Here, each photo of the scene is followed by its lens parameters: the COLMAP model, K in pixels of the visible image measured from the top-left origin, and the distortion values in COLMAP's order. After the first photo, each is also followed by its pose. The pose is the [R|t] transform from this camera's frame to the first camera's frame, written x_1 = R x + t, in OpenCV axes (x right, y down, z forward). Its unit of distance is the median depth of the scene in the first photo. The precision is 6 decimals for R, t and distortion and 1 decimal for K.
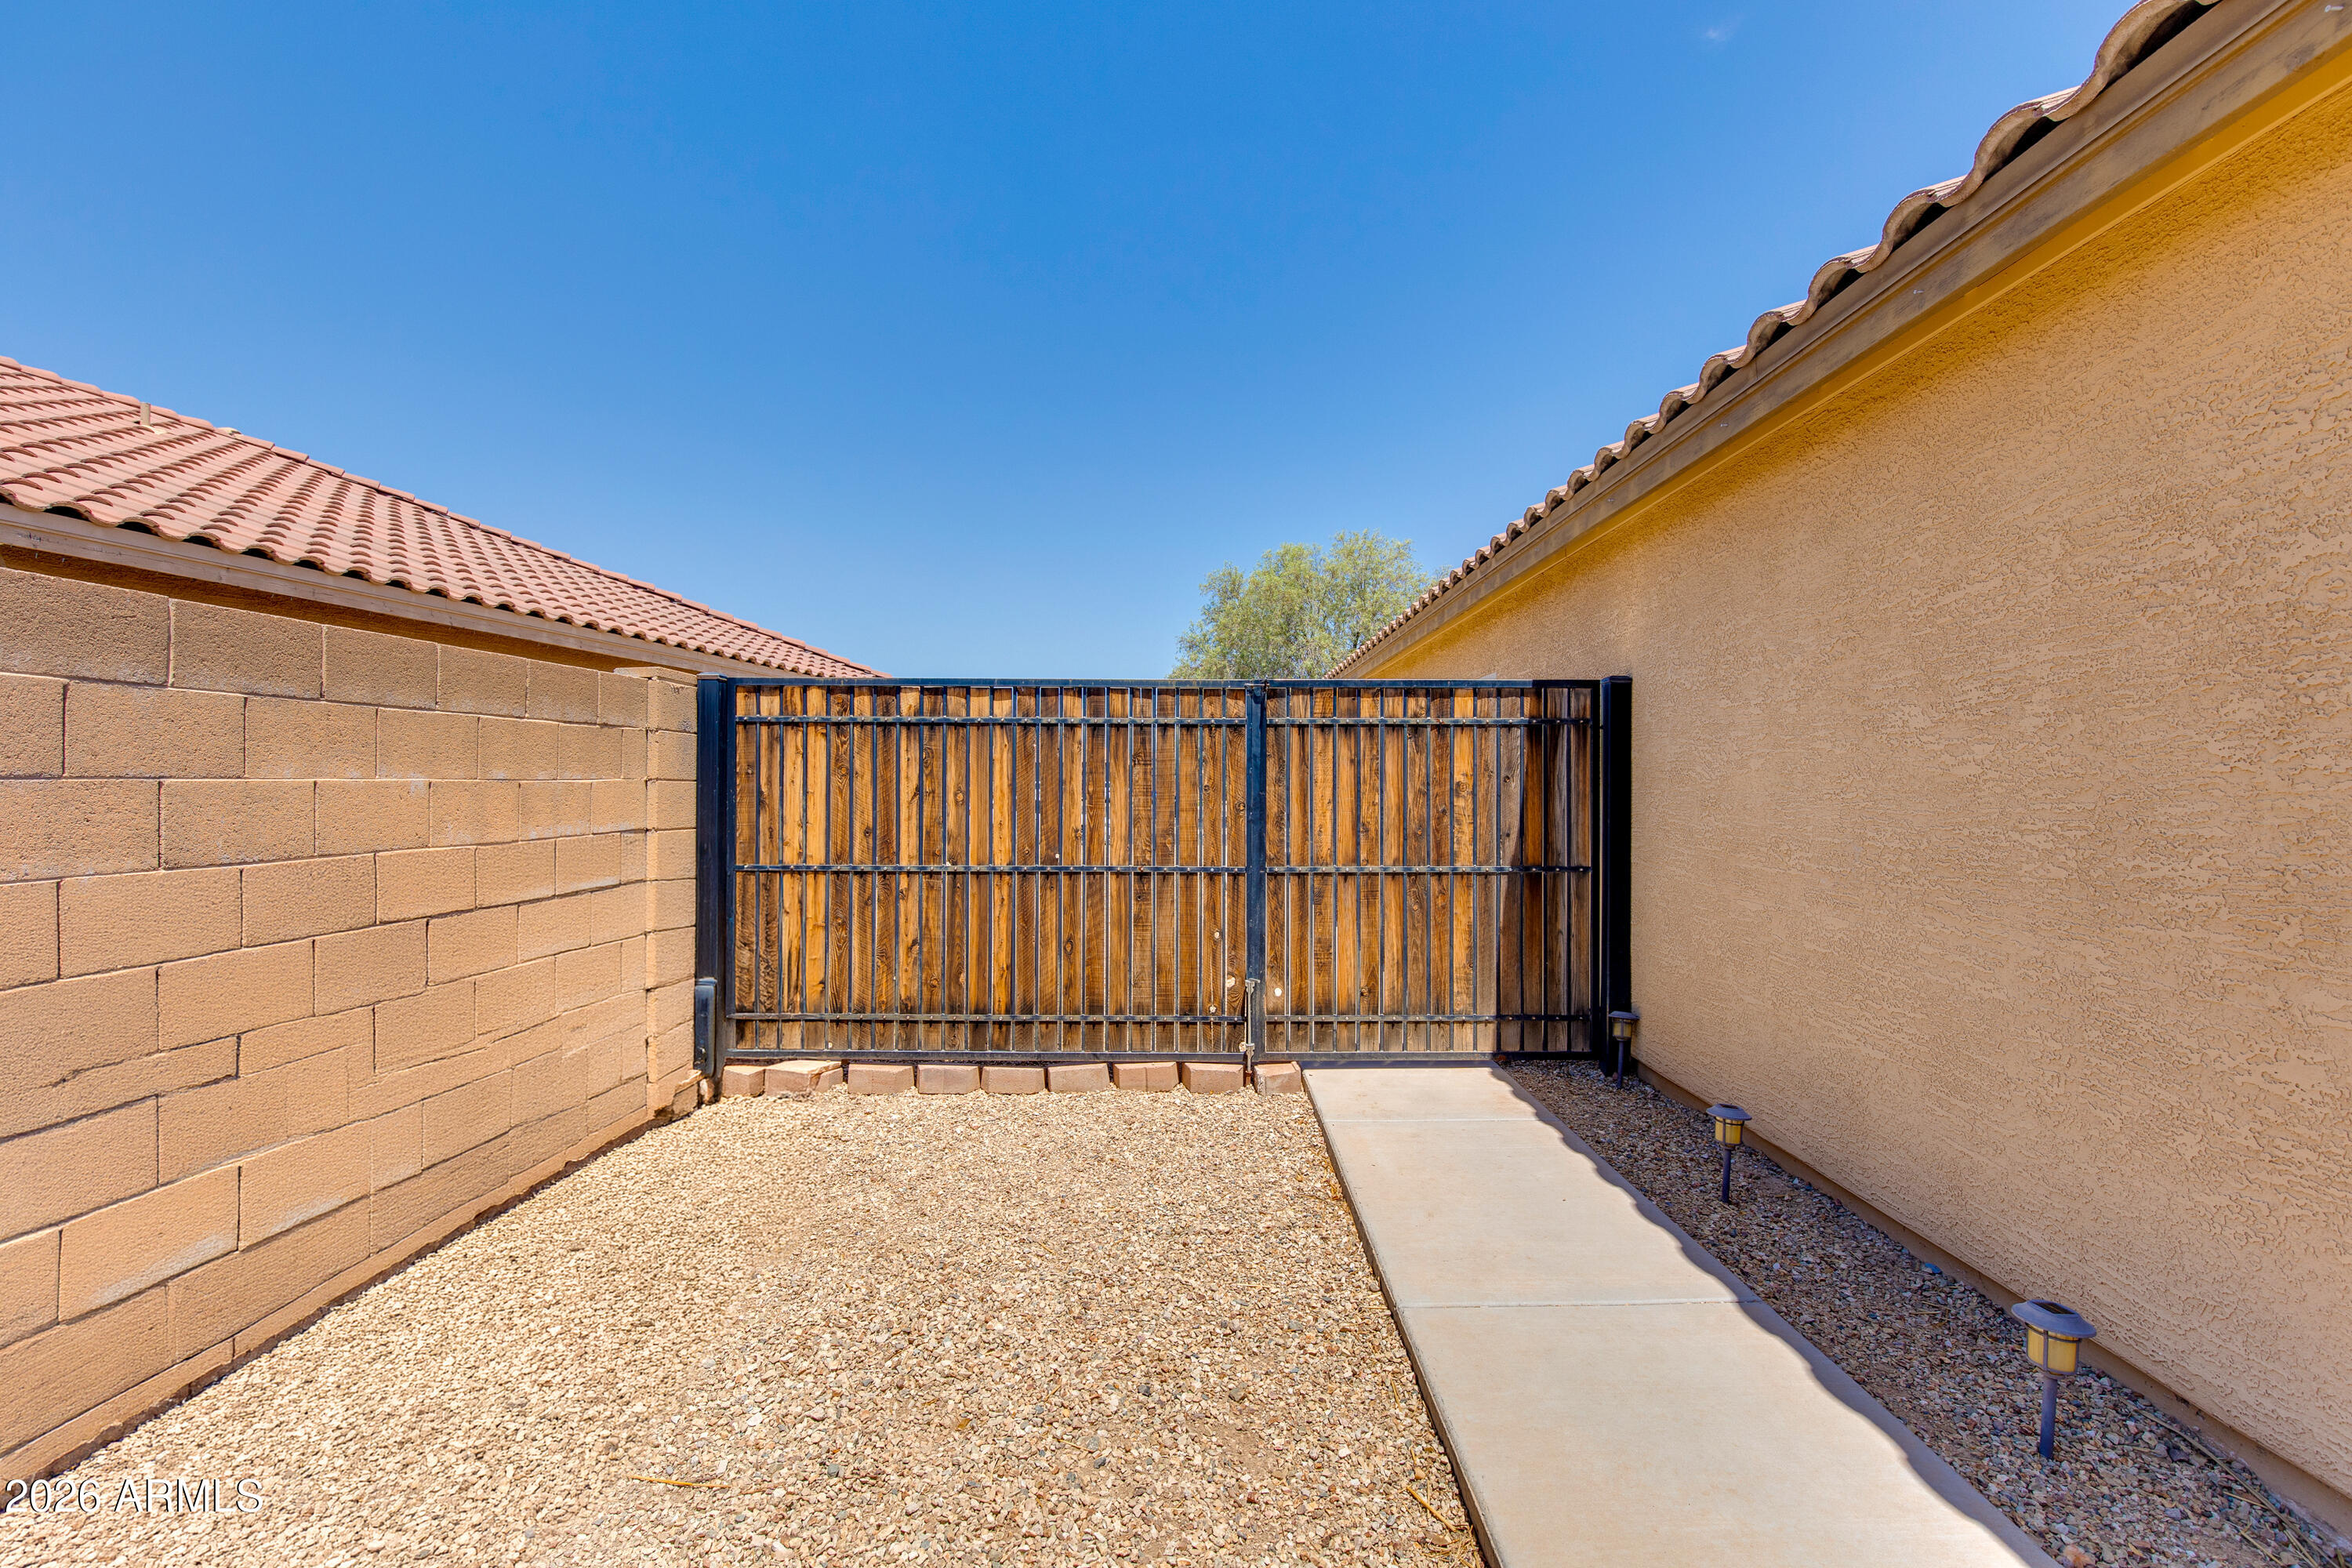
lens RADIAL K [[1071.0, 0, 1176.5], [0, 1071.0, 788.4], [0, 0, 1]] dist [0.008664, 0.000073]
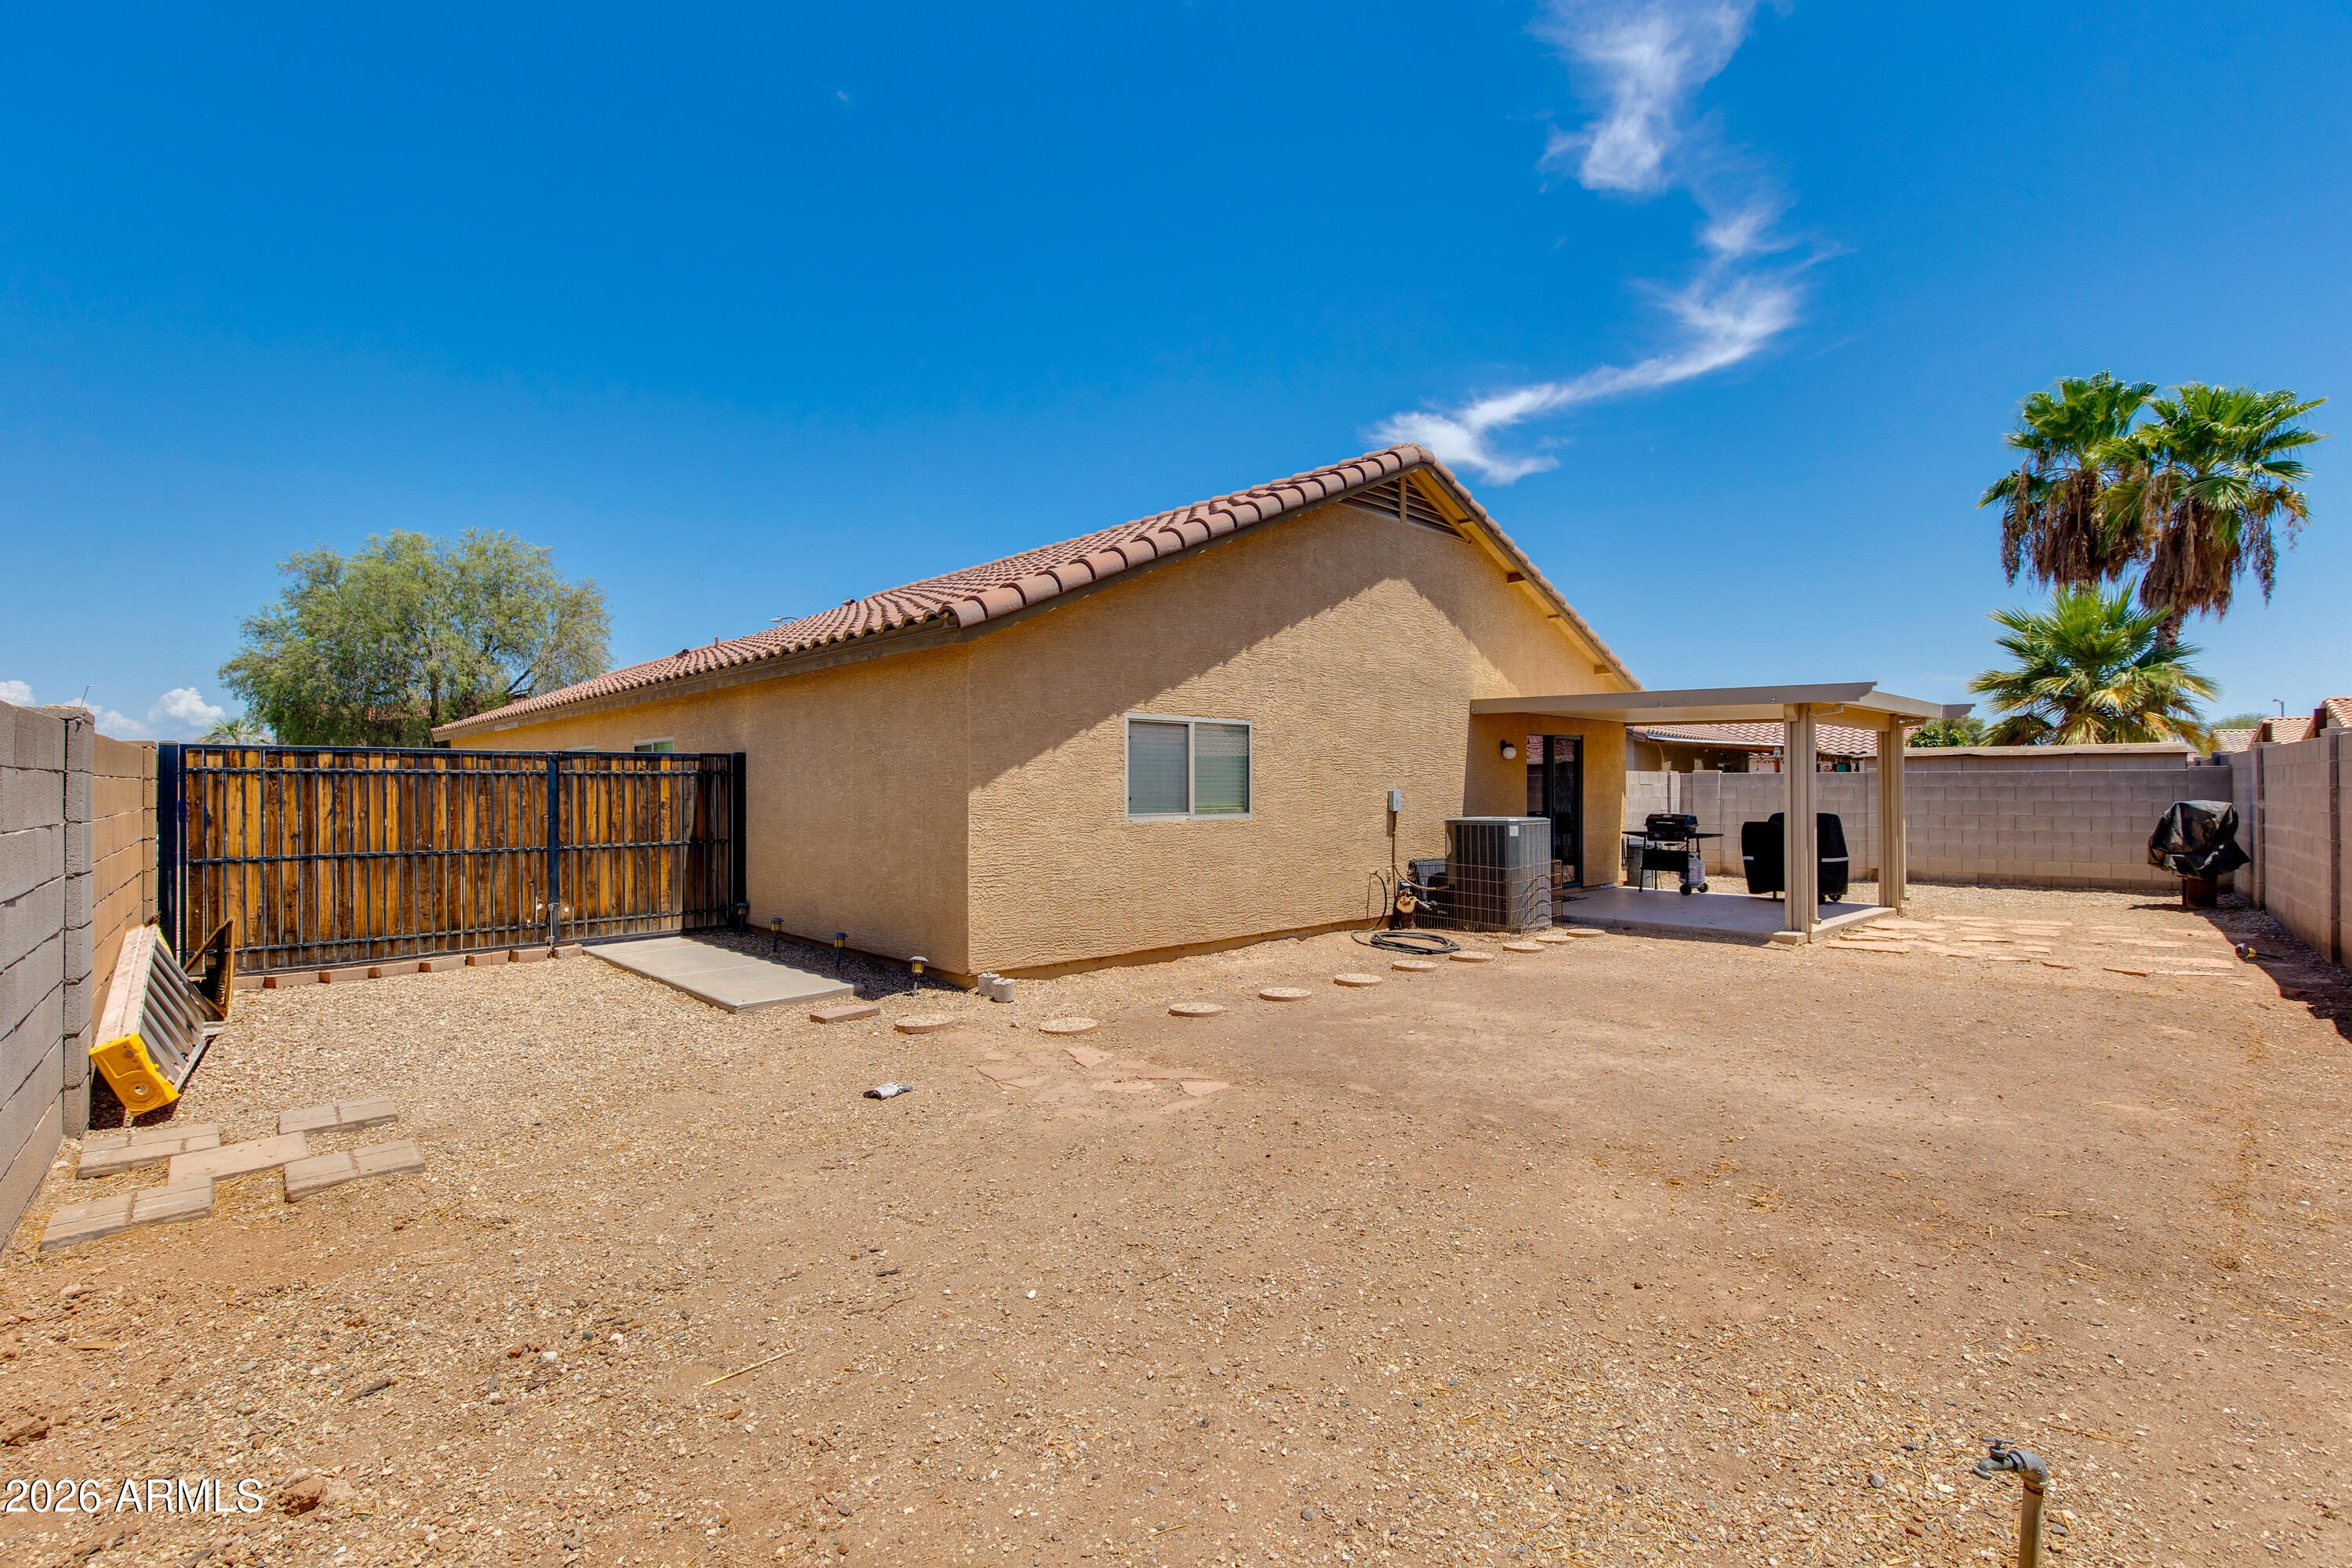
lens RADIAL K [[1071.0, 0, 1182.0], [0, 1071.0, 788.2], [0, 0, 1]] dist [0.008664, 0.000073]
pose [[0.725523, -0.007100, 0.688161, -0.442170], [0.008731, 0.999961, 0.001113, -0.025914], [-0.688142, 0.005201, 0.725557, -1.213914]]
